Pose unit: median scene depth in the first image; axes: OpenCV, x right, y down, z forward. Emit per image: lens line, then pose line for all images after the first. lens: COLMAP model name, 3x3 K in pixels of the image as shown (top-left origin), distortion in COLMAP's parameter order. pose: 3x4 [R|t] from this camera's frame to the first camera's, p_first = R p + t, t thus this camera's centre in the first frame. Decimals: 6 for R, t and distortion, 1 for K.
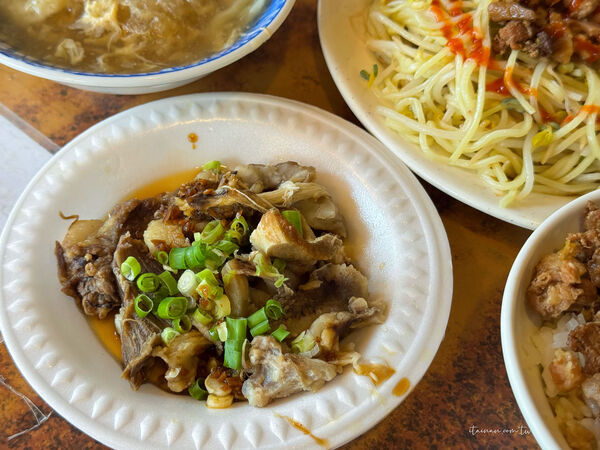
lens RADIAL K [[894.8, 0, 272.5], [0, 894.8, 230.3], [0, 0, 1]] dist [0.052737, 0.000000]
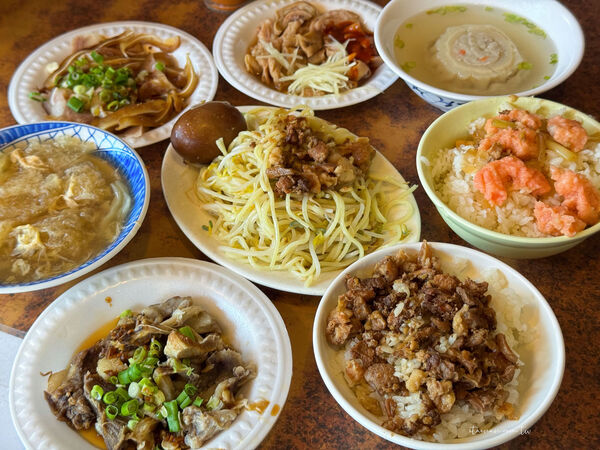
lens RADIAL K [[894.8, 0, 312.6], [0, 894.8, 196.5], [0, 0, 1]] dist [0.052737, 0.000000]
pose [[0.943621, -0.267887, 0.194464, -0.010741], [0.289505, 0.952708, -0.092383, -0.028704], [-0.160519, 0.143473, 0.976550, -0.626148]]
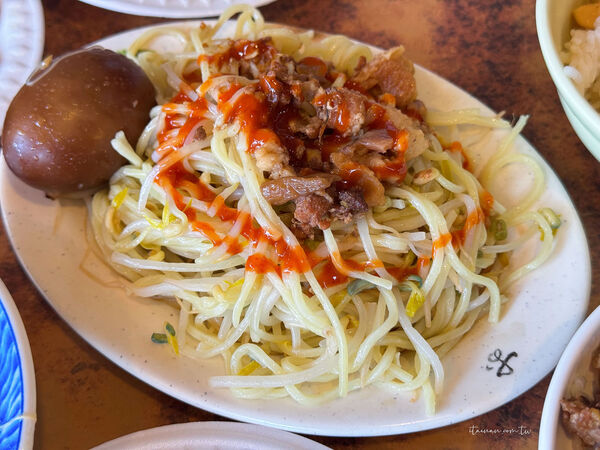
lens RADIAL K [[894.8, 0, 321.6], [0, 894.8, 226.8], [0, 0, 1]] dist [0.052737, 0.000000]
pose [[0.760693, -0.572751, 0.305454, 0.036698], [0.525980, 0.819641, 0.227011, -0.376871], [-0.380383, -0.012022, 0.924751, 0.305157]]
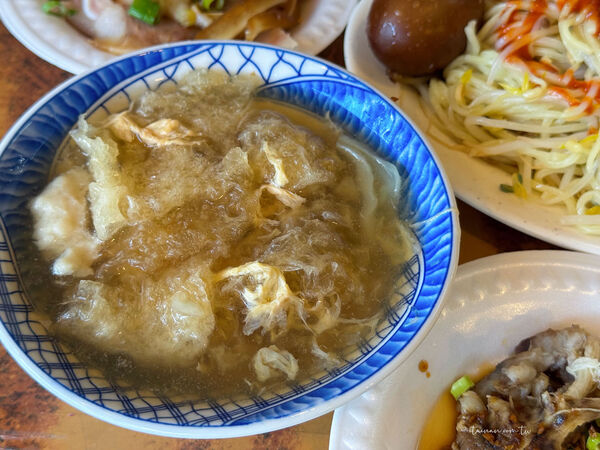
lens RADIAL K [[894.8, 0, 300.6], [0, 894.8, 225.5], [0, 0, 1]] dist [0.052737, 0.000000]
pose [[0.789597, -0.490992, 0.368053, -0.426165], [0.471345, 0.869350, 0.148542, -0.399501], [-0.392900, 0.056192, 0.917863, 0.312201]]
